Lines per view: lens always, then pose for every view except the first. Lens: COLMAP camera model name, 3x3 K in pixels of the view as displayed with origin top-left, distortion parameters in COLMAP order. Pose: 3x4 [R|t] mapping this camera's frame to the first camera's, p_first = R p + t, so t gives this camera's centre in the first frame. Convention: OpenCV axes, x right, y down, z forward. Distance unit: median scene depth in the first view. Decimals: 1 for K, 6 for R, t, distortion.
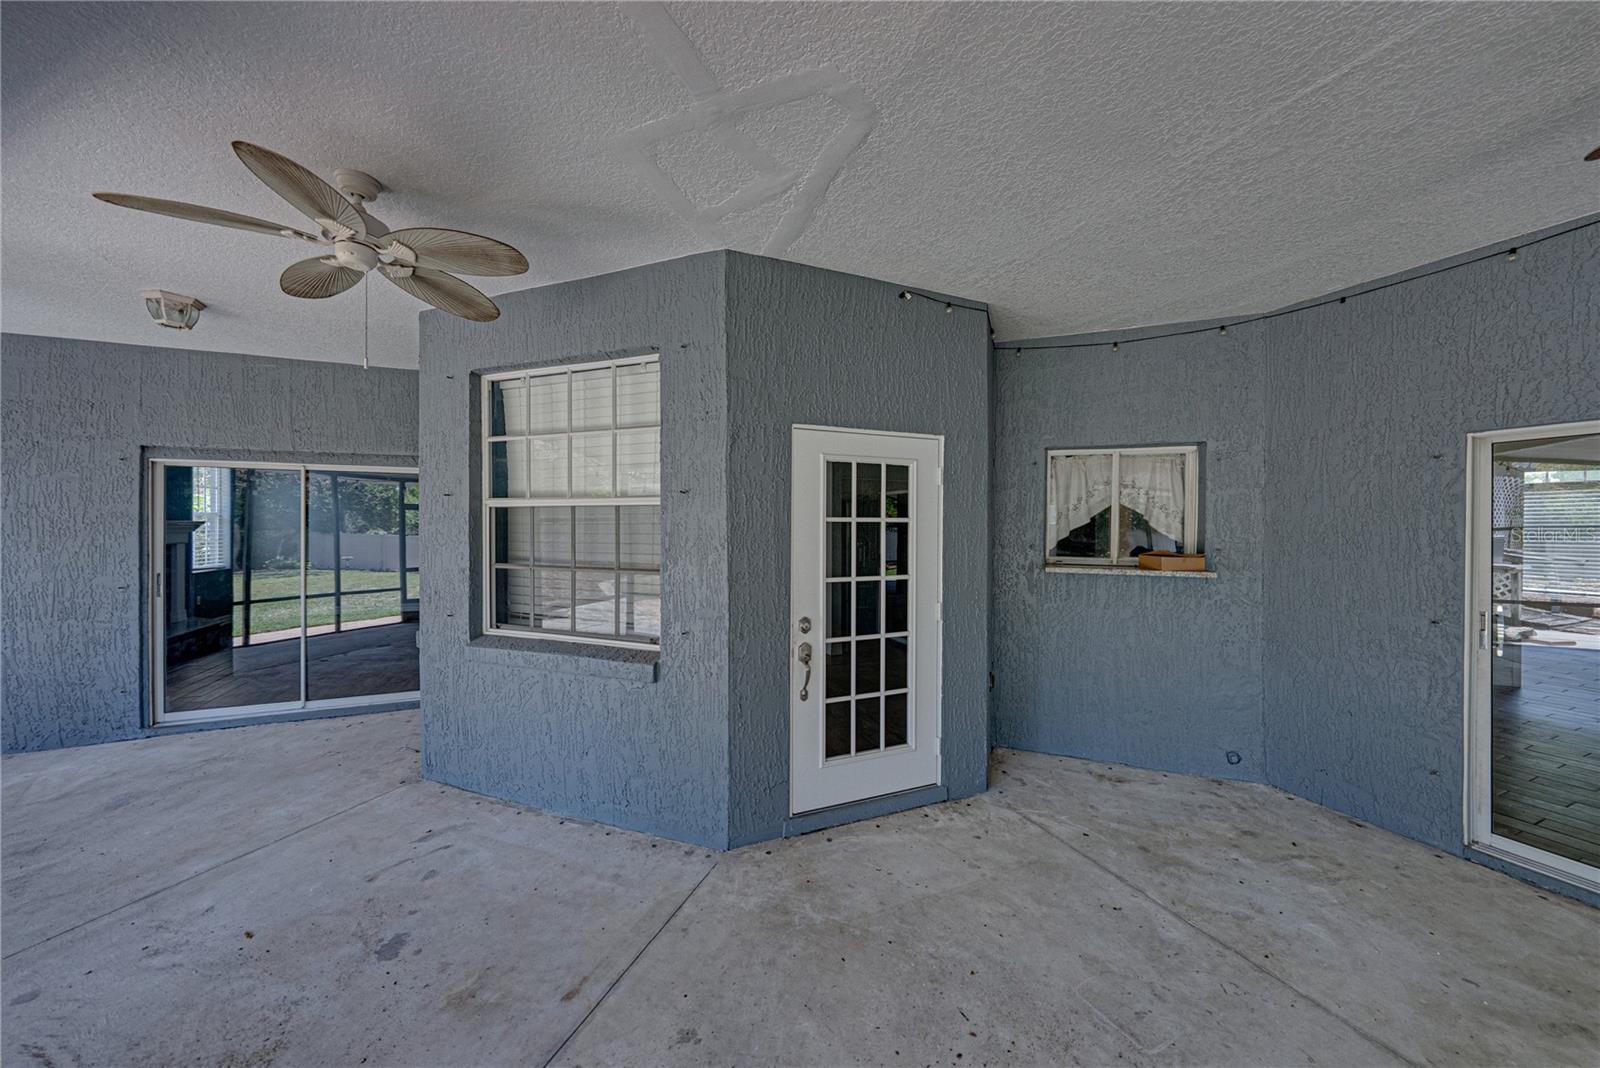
lens RADIAL K [[551.9, 0, 810.3], [0, 551.9, 532.5], [0, 0, 1]] dist [-0.004387, 0.001371]
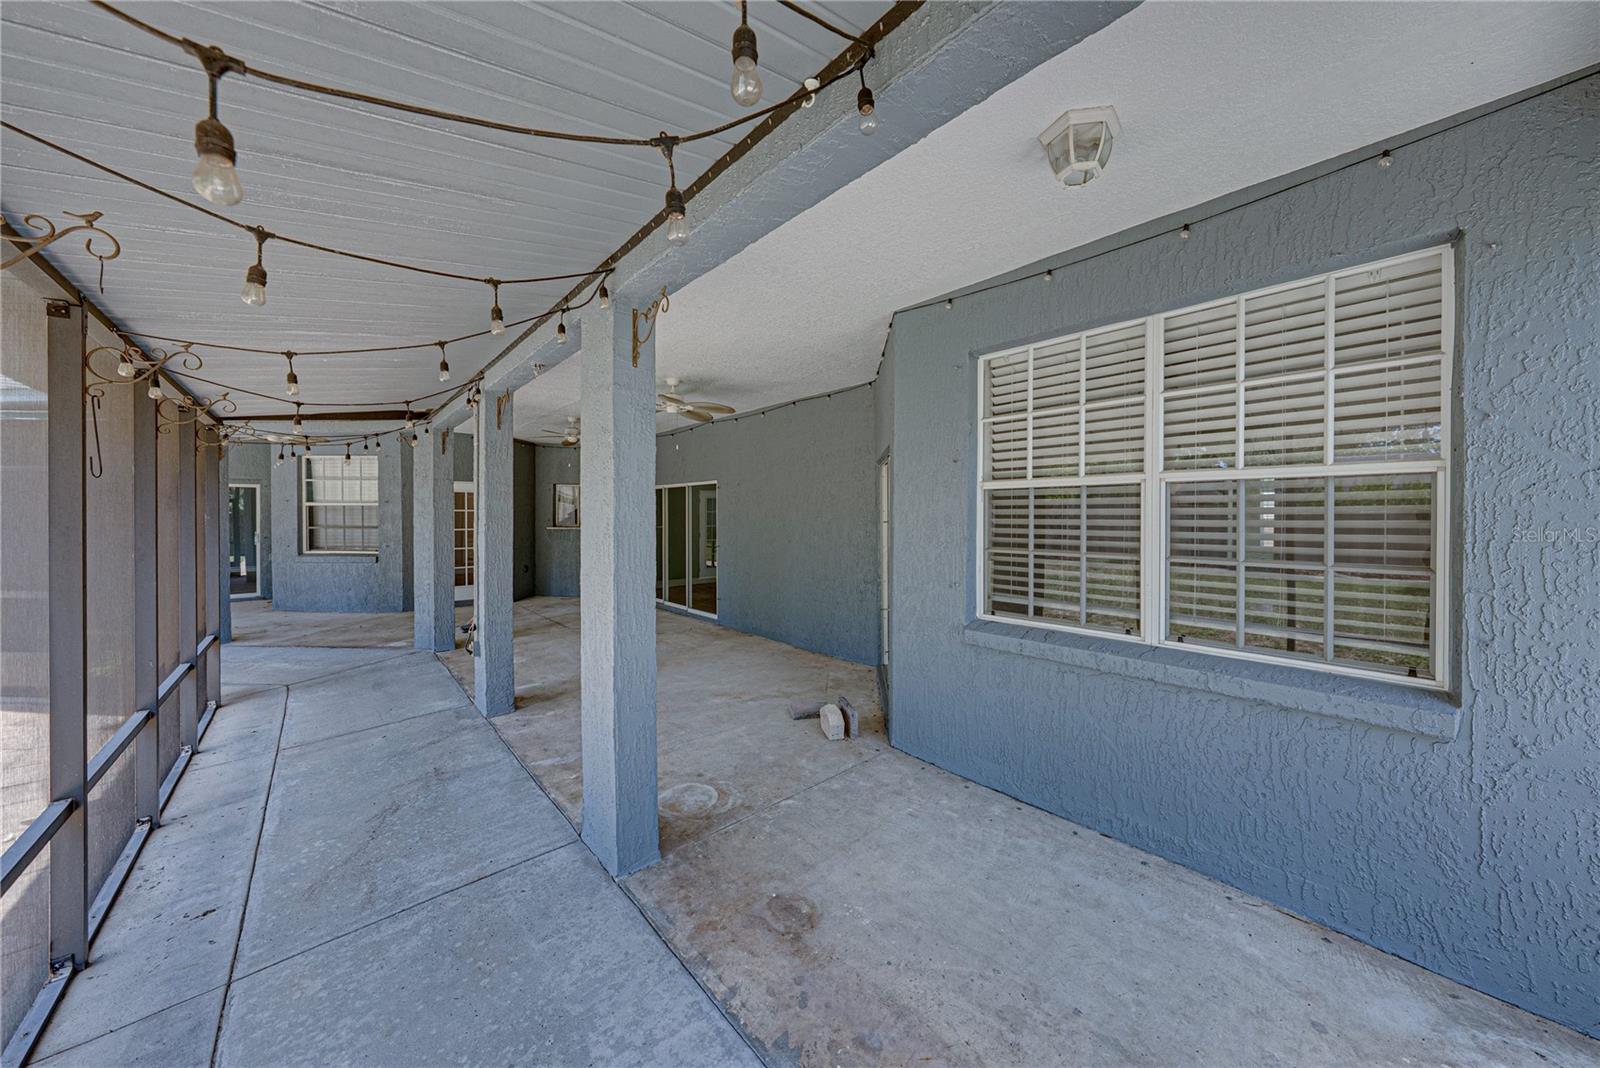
lens RADIAL K [[551.9, 0, 785.7], [0, 551.9, 534.1], [0, 0, 1]] dist [-0.004387, 0.001371]
pose [[0.962529, -0.009687, 0.271006, 0.996148], [0.003322, 0.999708, 0.023934, 0.039123], [-0.271159, -0.022137, 0.962280, -2.351955]]
